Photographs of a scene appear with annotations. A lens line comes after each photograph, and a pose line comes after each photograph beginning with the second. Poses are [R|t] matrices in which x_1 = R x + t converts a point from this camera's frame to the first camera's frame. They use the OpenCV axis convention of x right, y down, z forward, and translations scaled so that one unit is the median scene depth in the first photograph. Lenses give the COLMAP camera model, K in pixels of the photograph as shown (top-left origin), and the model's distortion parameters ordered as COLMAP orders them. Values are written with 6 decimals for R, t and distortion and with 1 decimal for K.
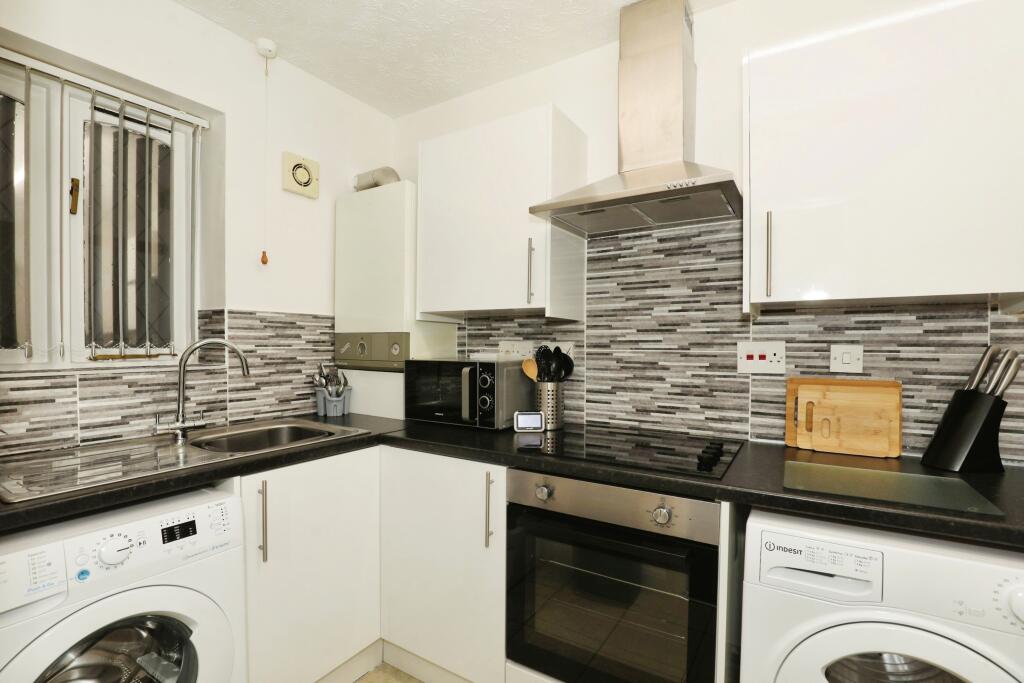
lens RADIAL K [[479.2, 0, 519.1], [0, 479.2, 352.1], [0, 0, 1]] dist [-0.029516, 0.005844]
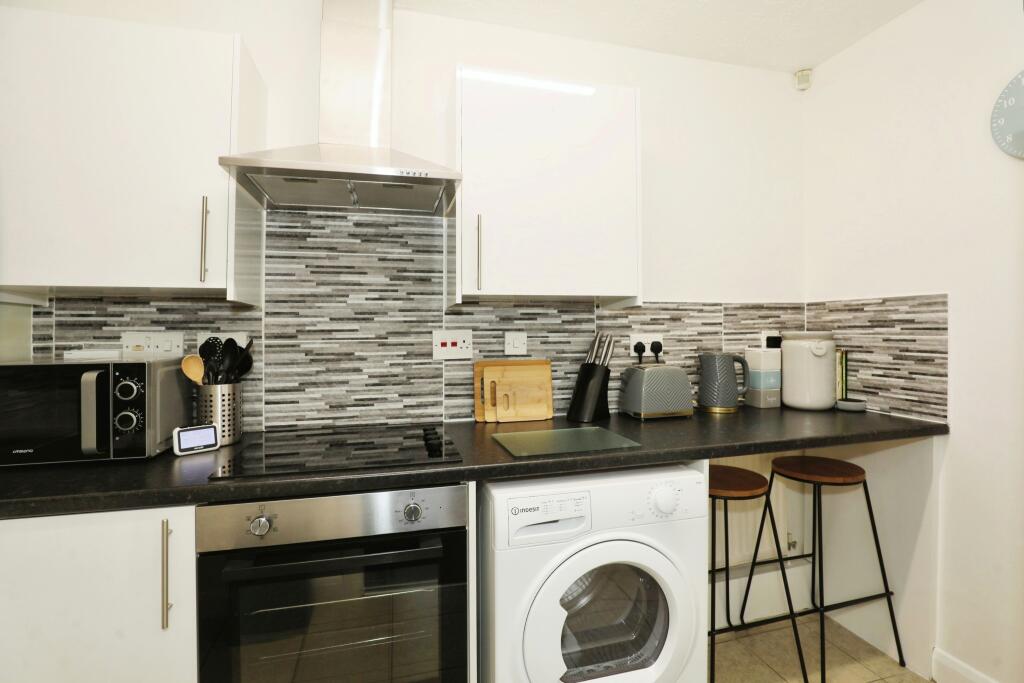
lens RADIAL K [[479.2, 0, 508.2], [0, 479.2, 326.3], [0, 0, 1]] dist [-0.029516, 0.005844]
pose [[0.685271, -0.000482, 0.728288, -0.213182], [0.023895, 0.999476, -0.021822, -0.003640], [-0.727896, 0.032356, 0.684924, 0.151822]]
